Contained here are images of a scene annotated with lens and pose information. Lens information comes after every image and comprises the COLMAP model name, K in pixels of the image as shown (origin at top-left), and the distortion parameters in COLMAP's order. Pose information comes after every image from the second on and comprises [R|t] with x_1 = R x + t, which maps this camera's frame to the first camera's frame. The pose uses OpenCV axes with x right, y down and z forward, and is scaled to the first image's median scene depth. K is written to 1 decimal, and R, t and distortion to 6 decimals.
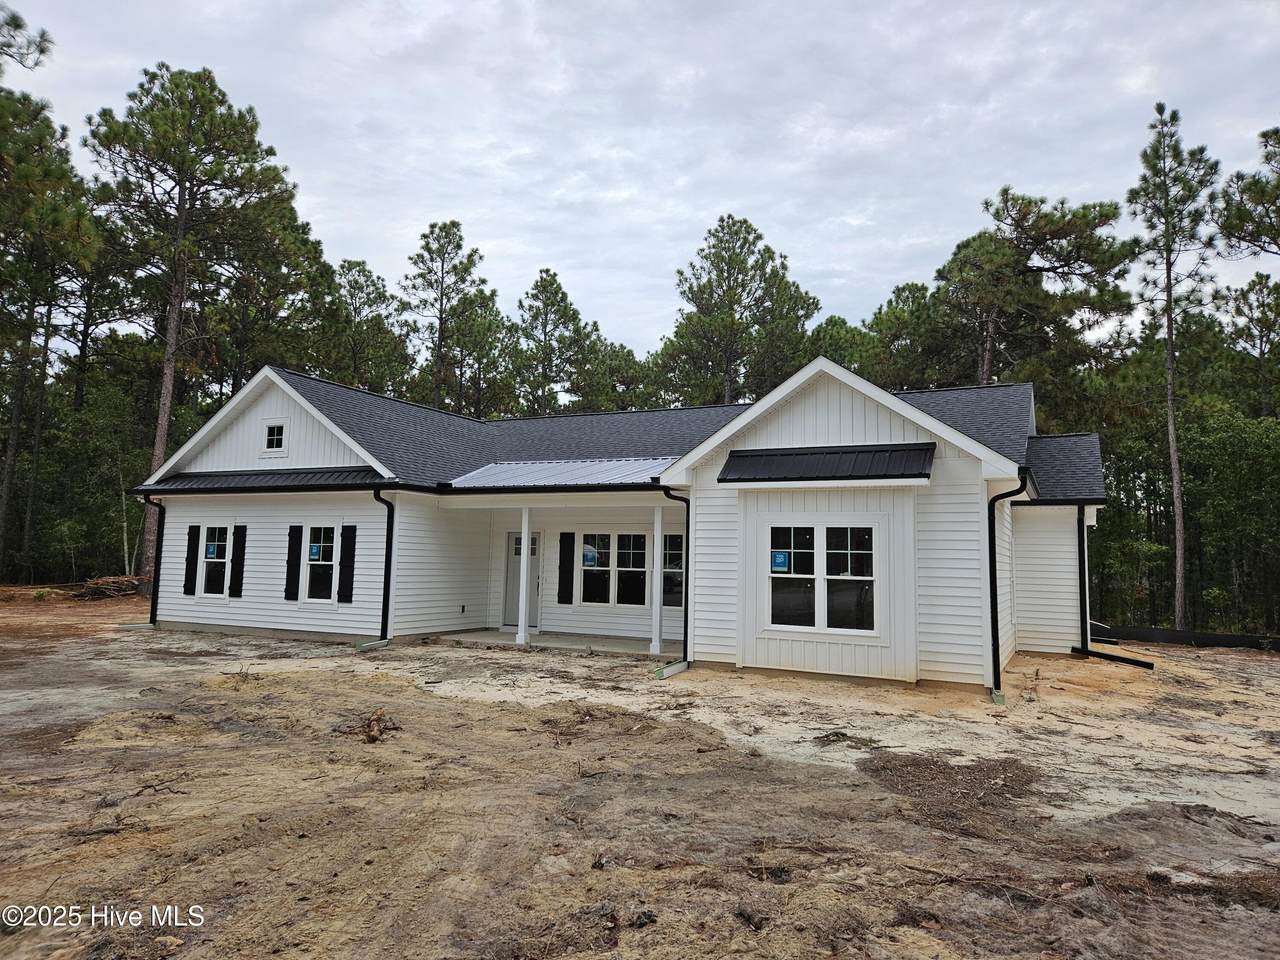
lens RADIAL K [[827.0, 0, 624.2], [0, 827.0, 479.8], [0, 0, 1]] dist [0.034248, -0.004020]
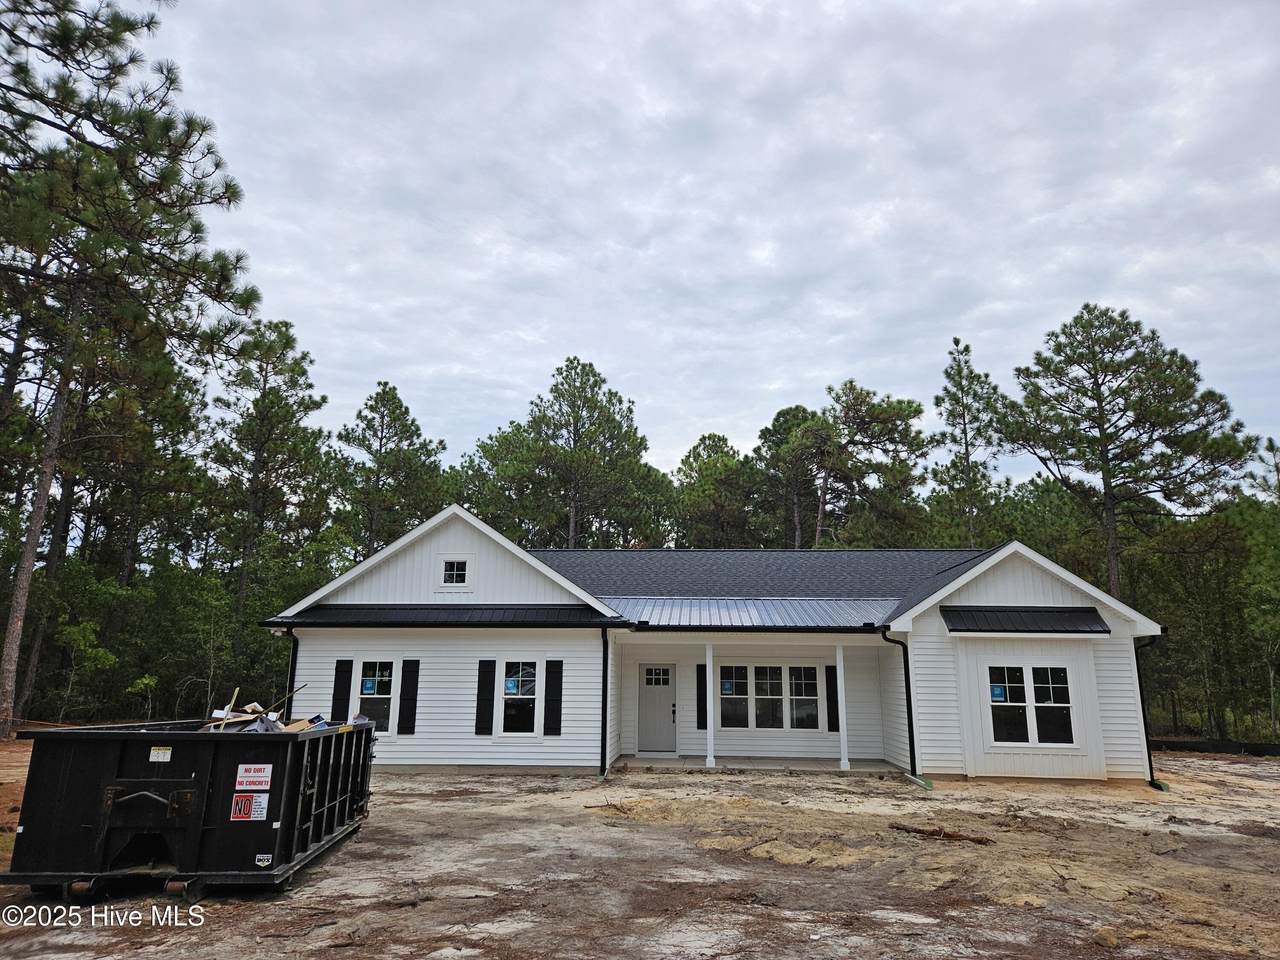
lens RADIAL K [[856.3, 0, 627.8], [0, 856.3, 481.7], [0, 0, 1]] dist [0.088320, -0.058017]
pose [[0.920263, 0.077023, 0.383646, -0.640809], [-0.026193, 0.990362, -0.136003, -0.023004], [-0.390424, 0.115109, 0.913411, -0.073779]]
